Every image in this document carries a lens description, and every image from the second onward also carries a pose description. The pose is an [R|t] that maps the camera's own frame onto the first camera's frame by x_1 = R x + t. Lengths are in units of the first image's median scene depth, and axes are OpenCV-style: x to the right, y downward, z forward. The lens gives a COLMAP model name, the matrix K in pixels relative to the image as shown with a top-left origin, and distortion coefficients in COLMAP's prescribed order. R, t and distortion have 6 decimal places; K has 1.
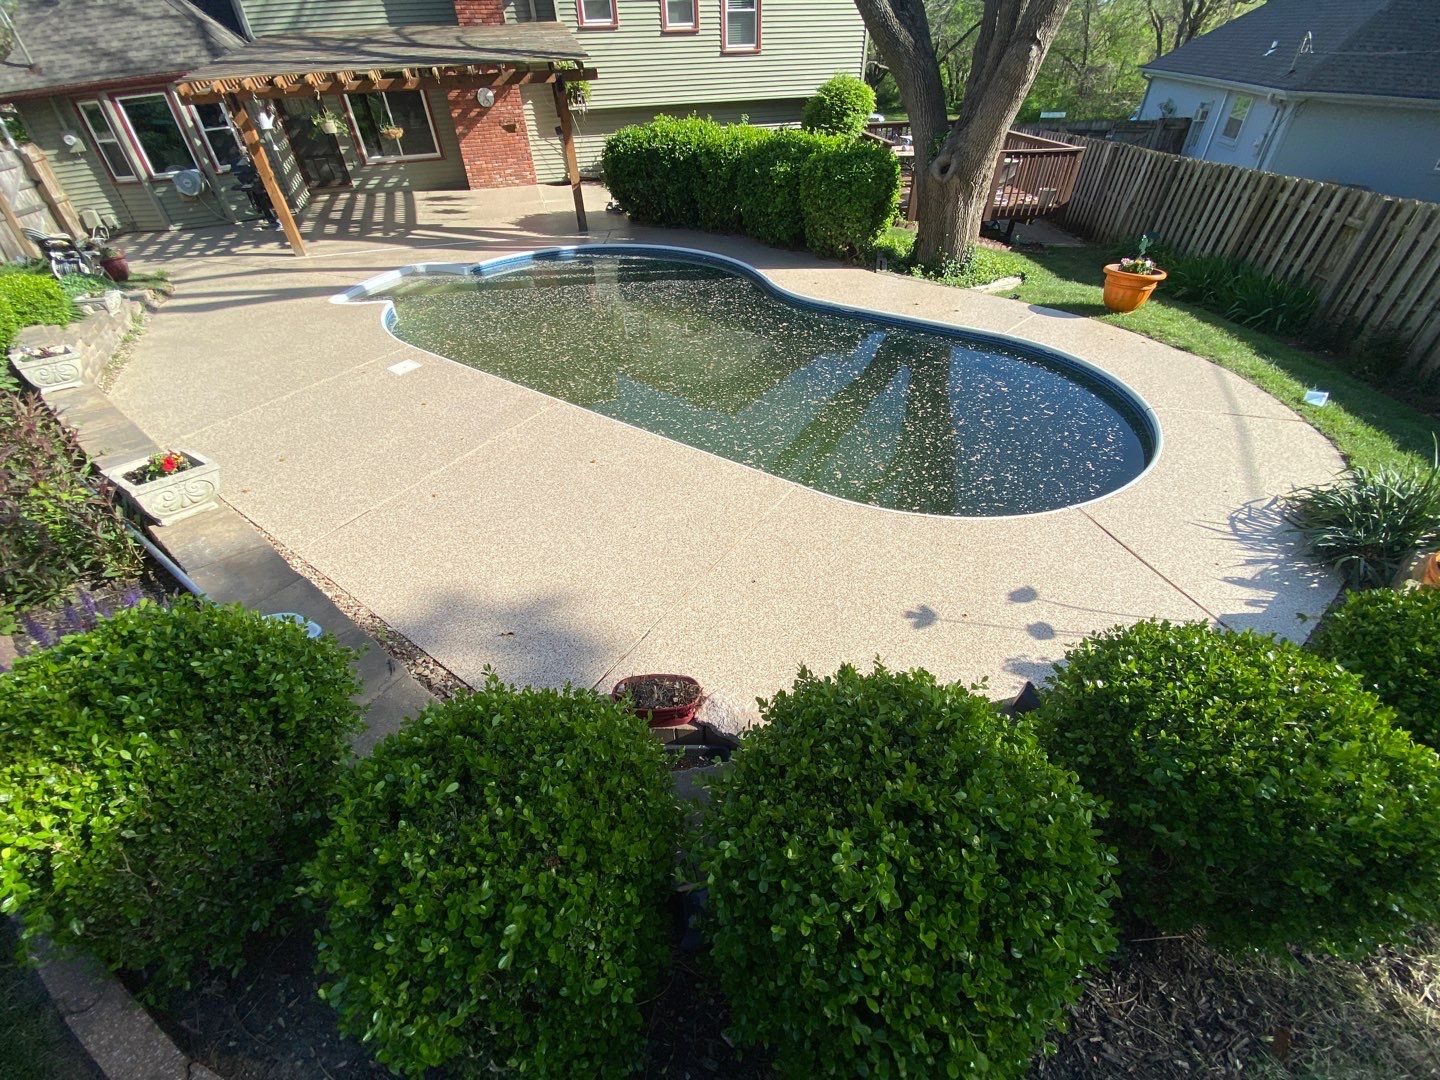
lens RADIAL K [[581.1, 0, 720.0], [0, 581.1, 540.0], [0, 0, 1]] dist [0.000349, -0.011707]
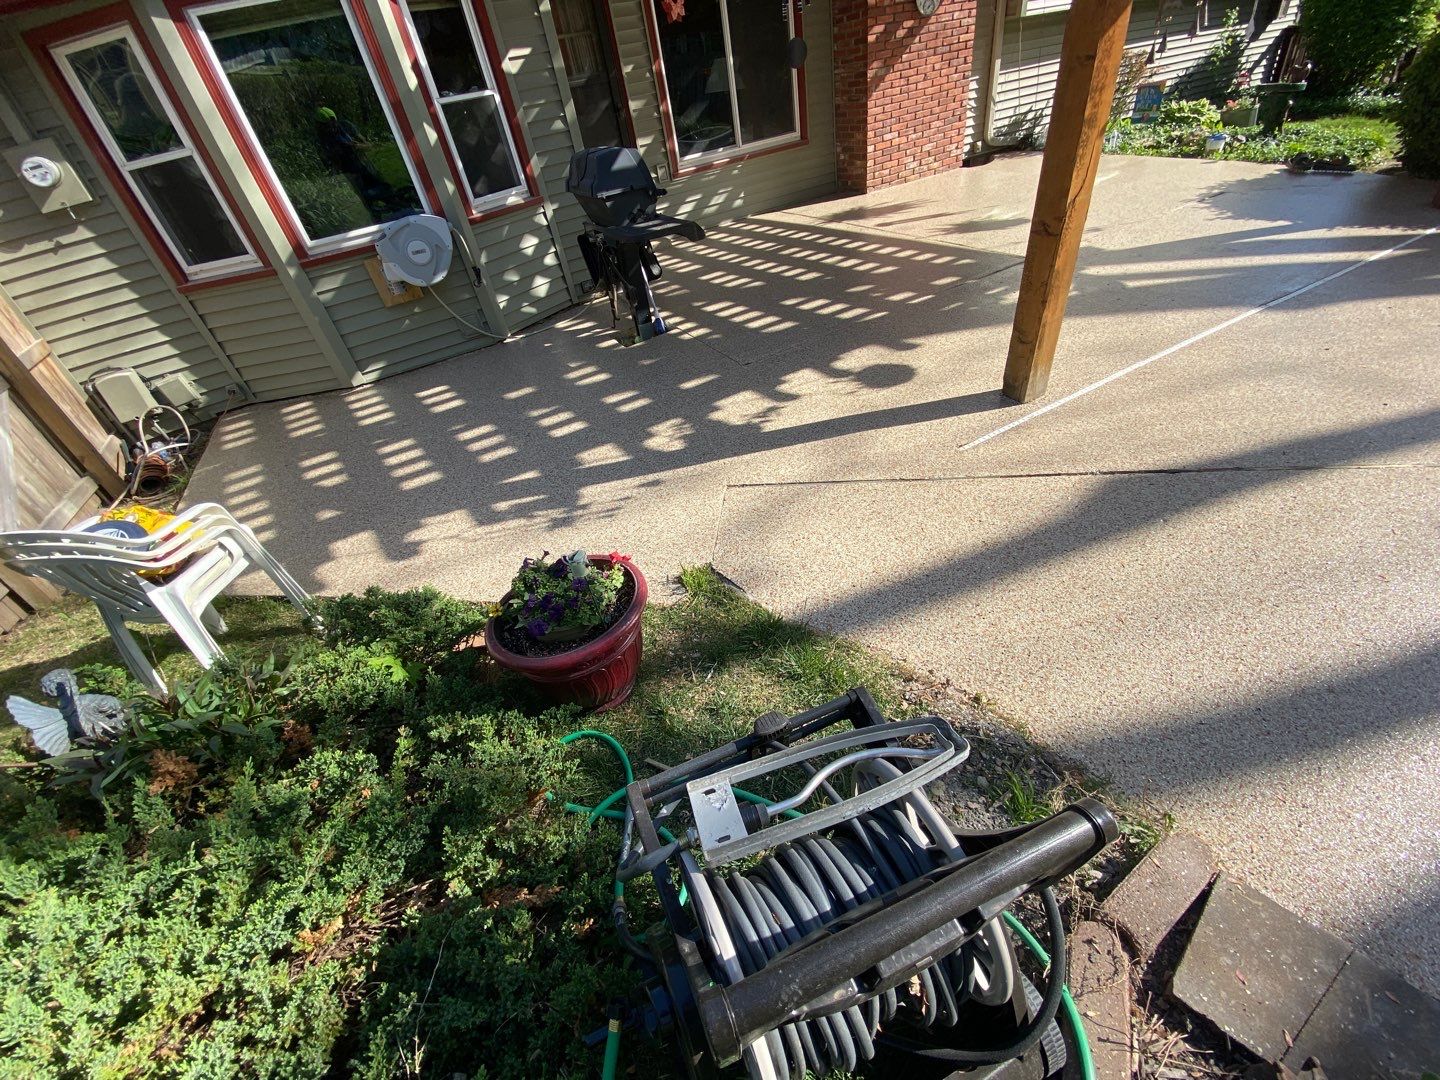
lens RADIAL K [[581.1, 0, 720.0], [0, 581.1, 540.0], [0, 0, 1]] dist [0.000349, -0.011707]
pose [[0.975247, -0.207384, 0.076722, -0.821609], [0.208995, 0.977823, -0.013513, -0.409052], [-0.072218, 0.029213, 0.996961, 0.635502]]
